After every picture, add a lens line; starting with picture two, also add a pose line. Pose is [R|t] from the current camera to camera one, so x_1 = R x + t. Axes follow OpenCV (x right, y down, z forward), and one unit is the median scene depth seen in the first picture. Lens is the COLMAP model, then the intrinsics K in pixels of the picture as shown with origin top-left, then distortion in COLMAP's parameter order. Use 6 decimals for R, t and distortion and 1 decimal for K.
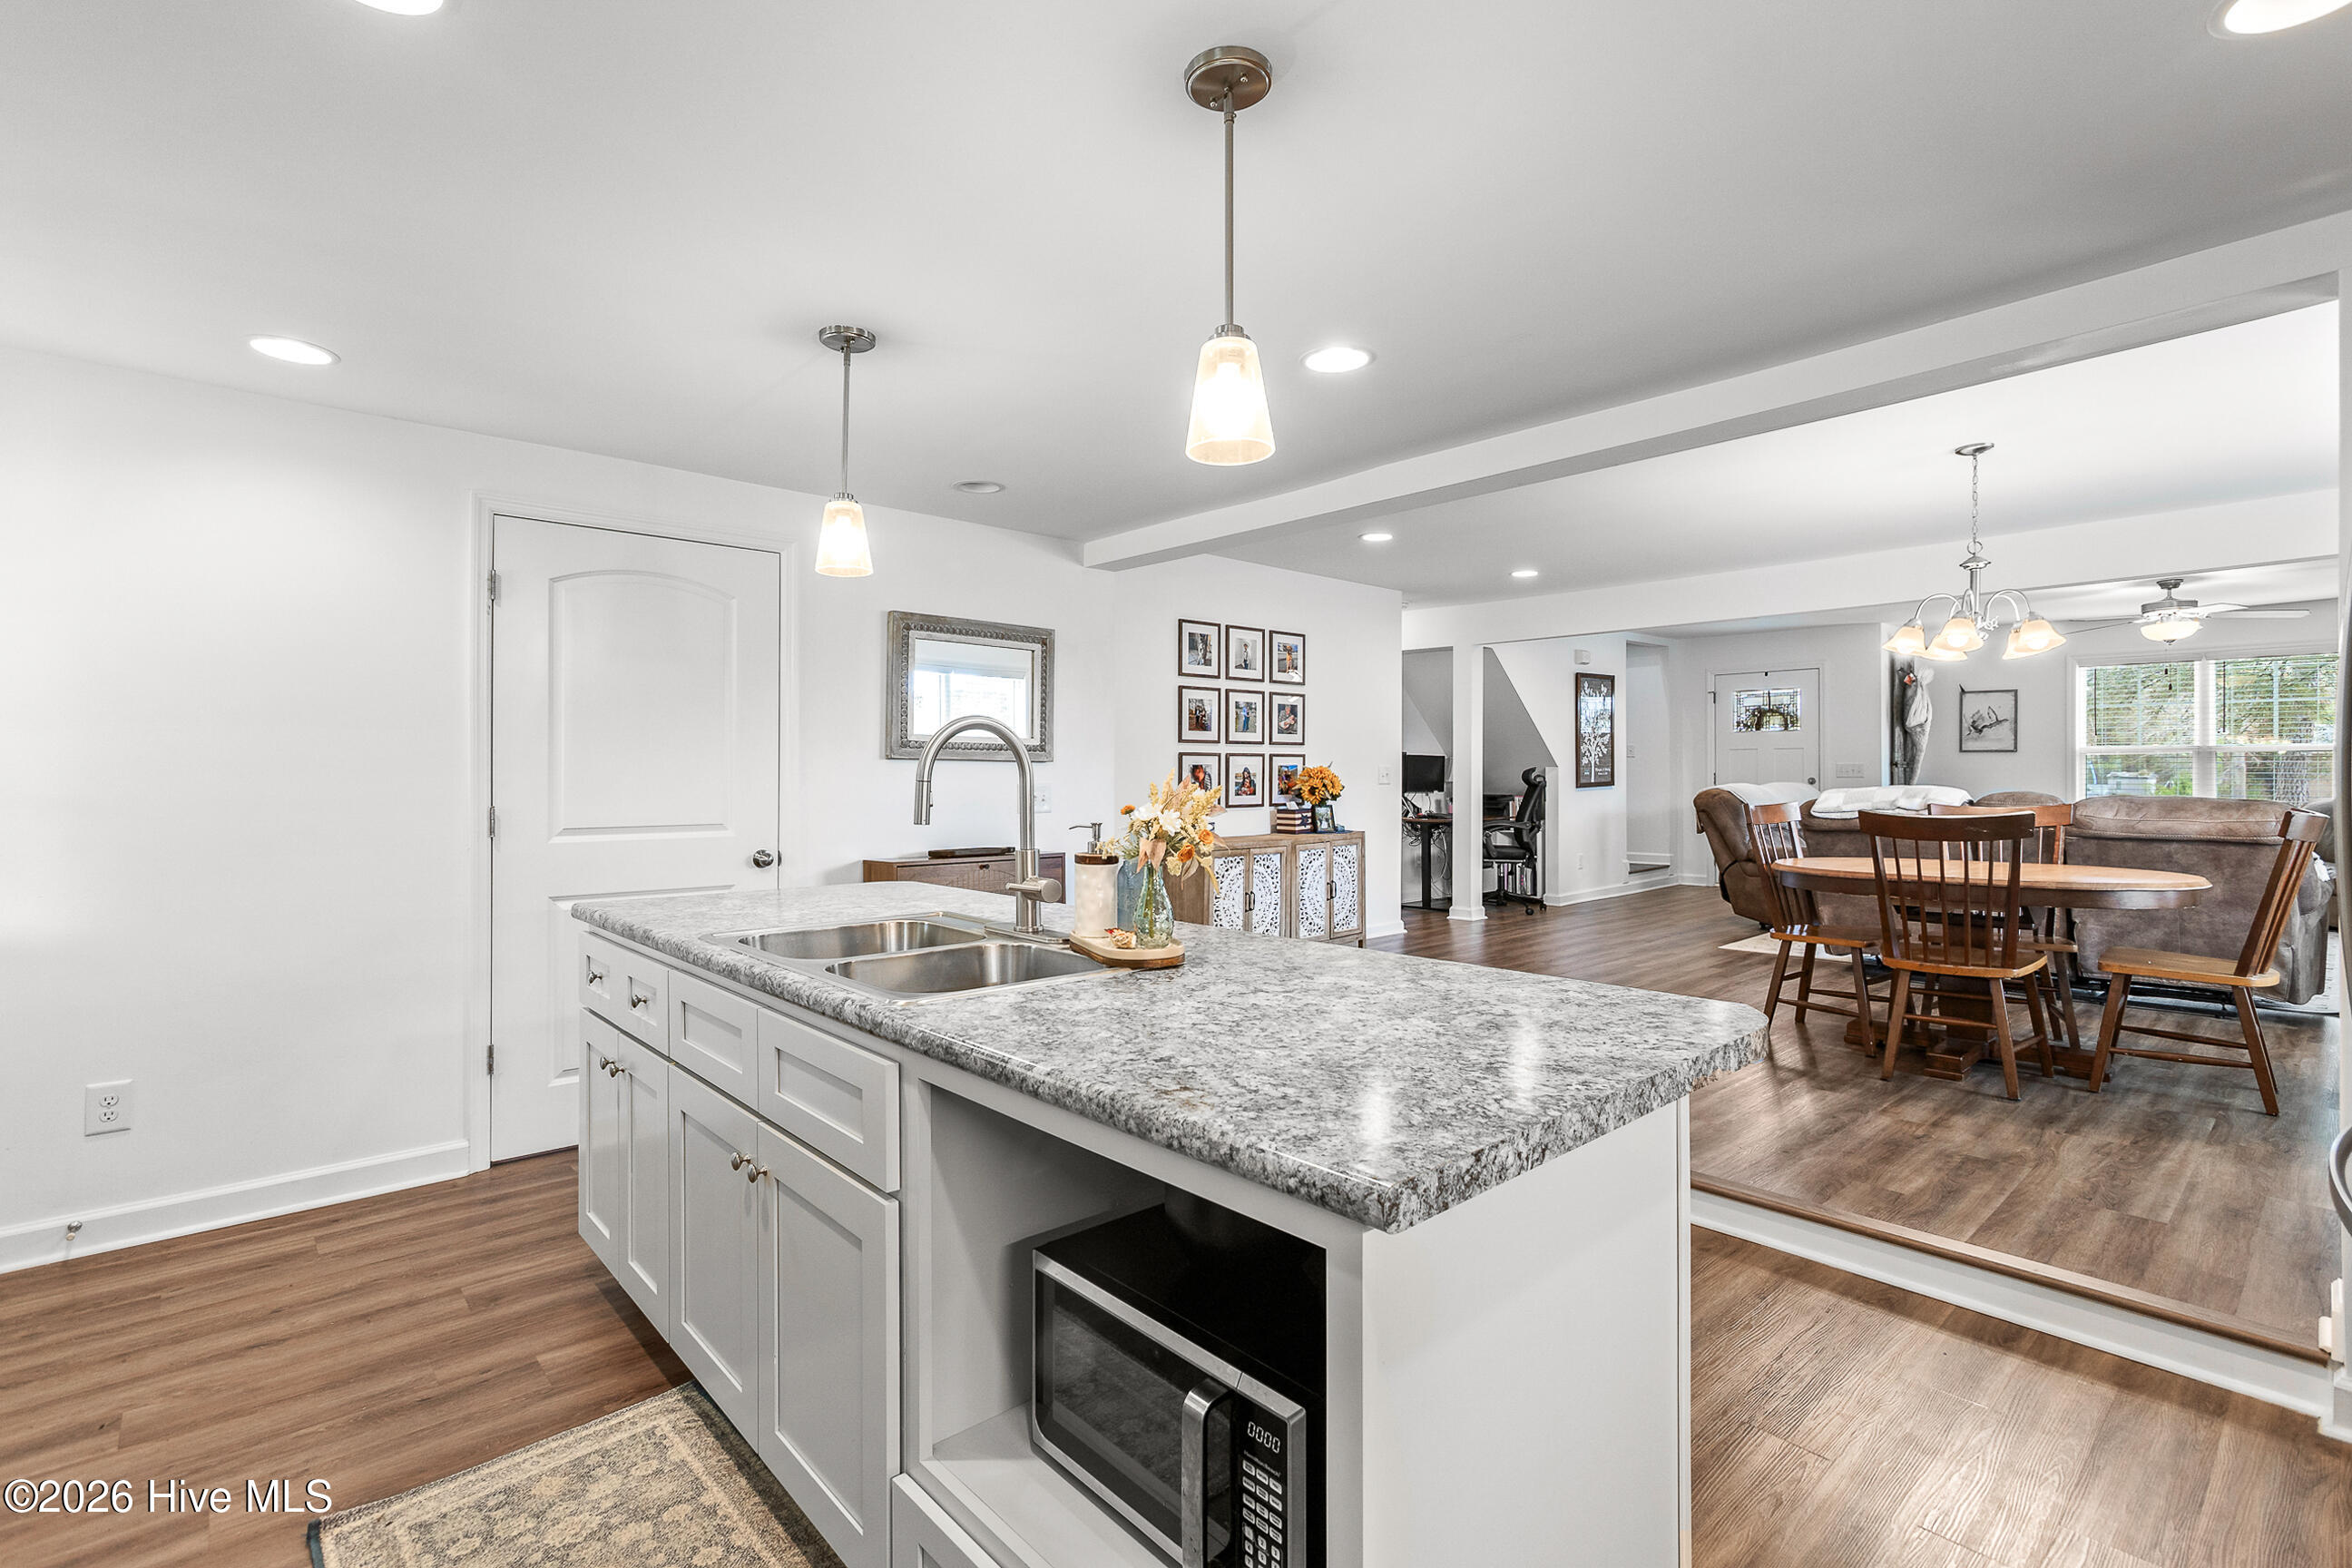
lens RADIAL K [[1111.6, 0, 1174.6], [0, 1111.6, 778.5], [0, 0, 1]] dist [0.002005, 0.008014]
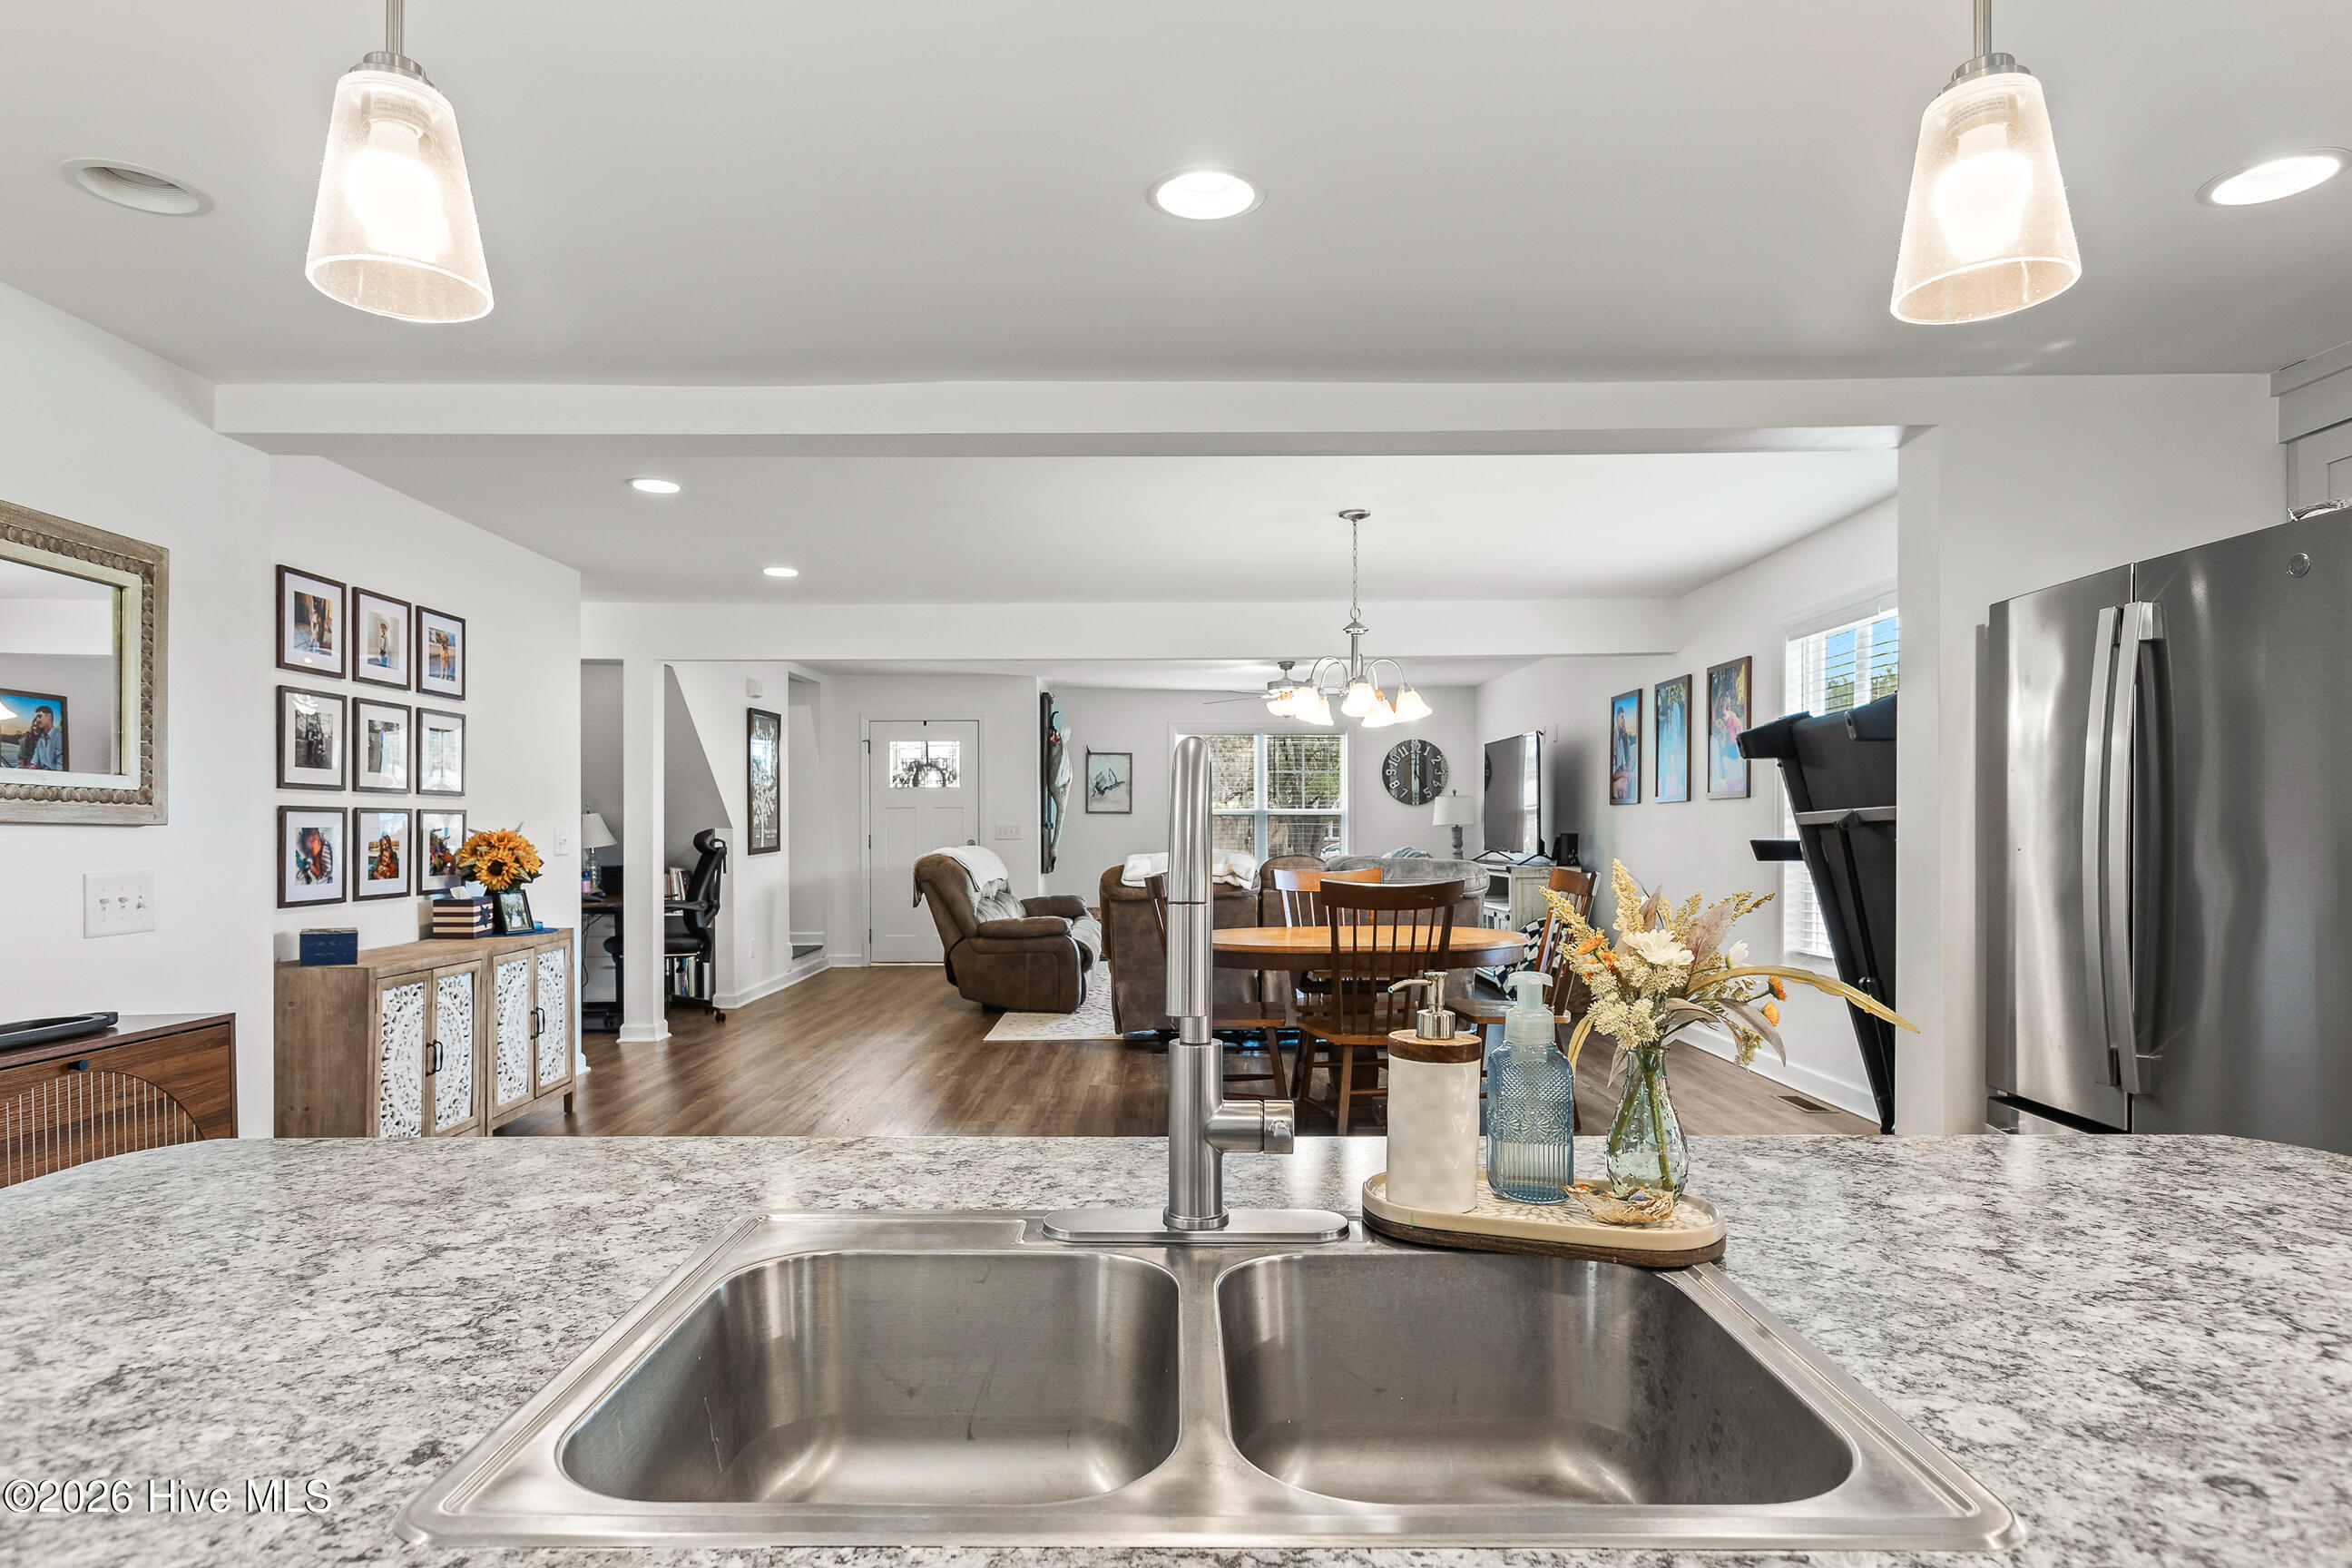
lens RADIAL K [[1315.6, 0, 1174.2], [0, 1315.6, 840.2], [0, 0, 1]] dist [-0.001893, -0.000150]
pose [[0.677691, -0.007005, 0.735313, -0.169013], [0.005704, 0.999975, 0.004269, -0.006121], [-0.735325, 0.001301, 0.677714, 0.216893]]
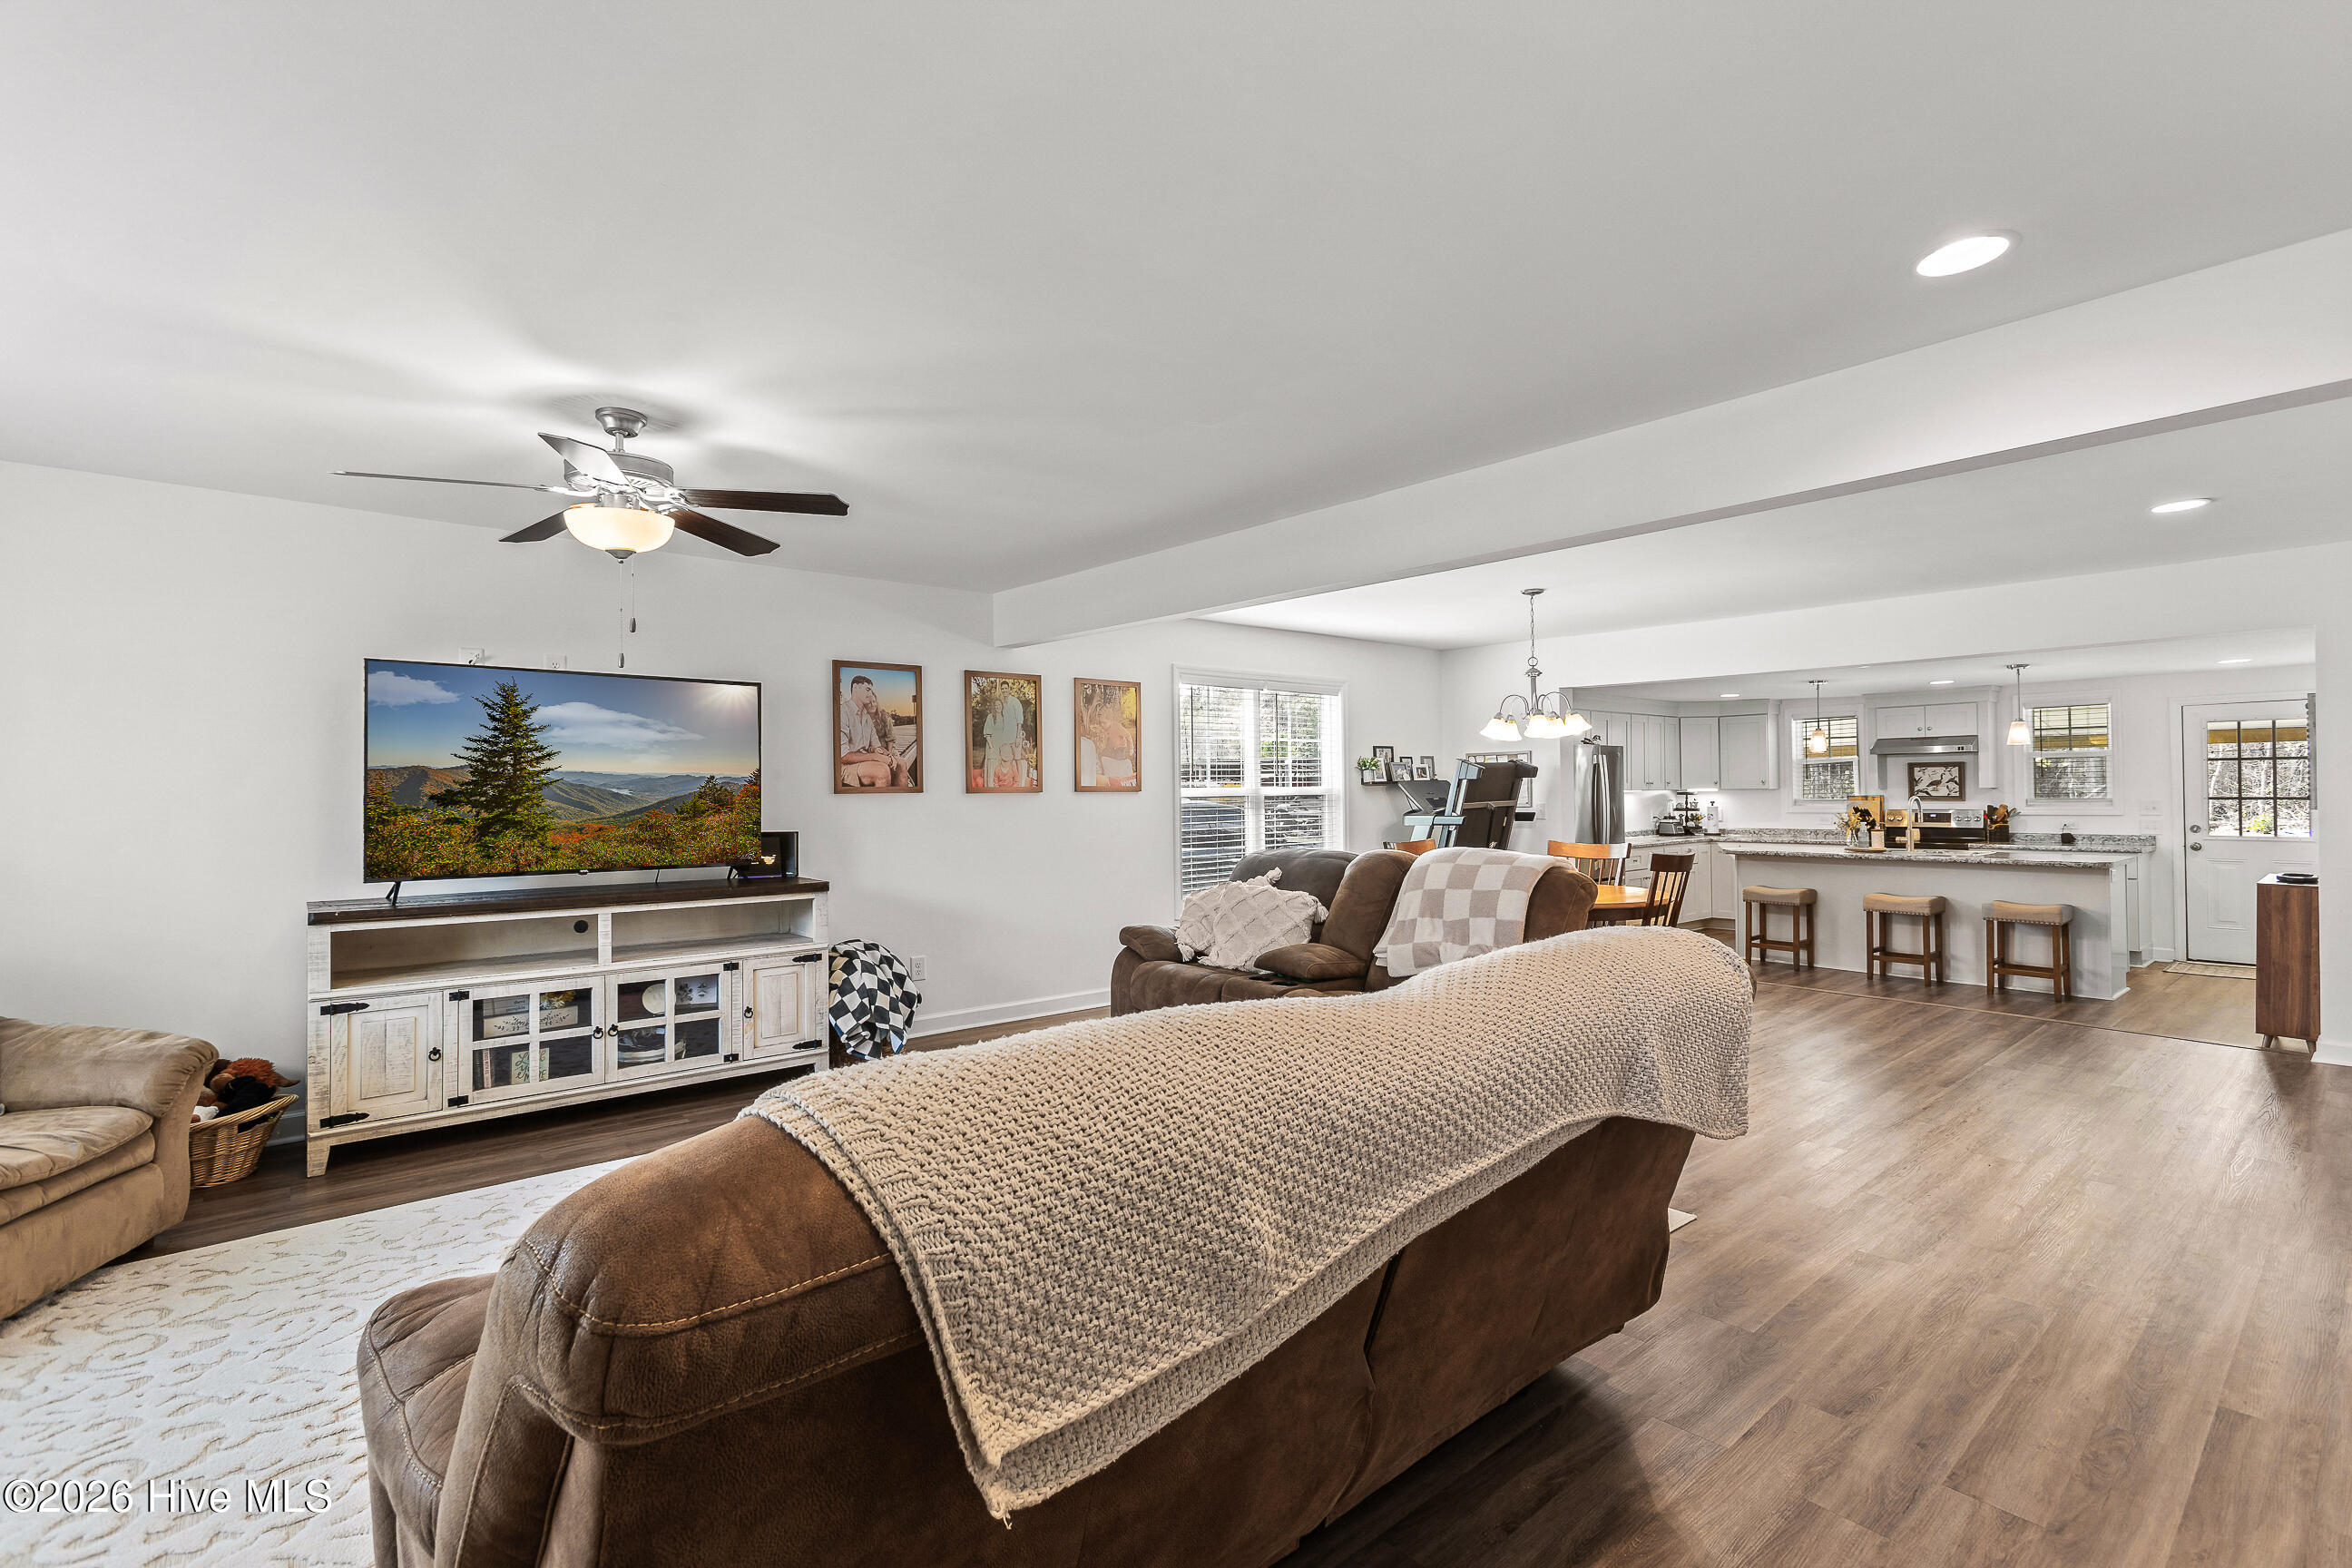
lens RADIAL K [[1075.7, 0, 1175.2], [0, 1075.7, 779.0], [0, 0, 1]] dist [0.000445, 0.008165]
pose [[-0.999690, 0.006514, 0.024017, 0.758089], [0.006345, 0.999954, -0.007127, -0.033287], [-0.024063, -0.006972, -0.999686, 1.573087]]
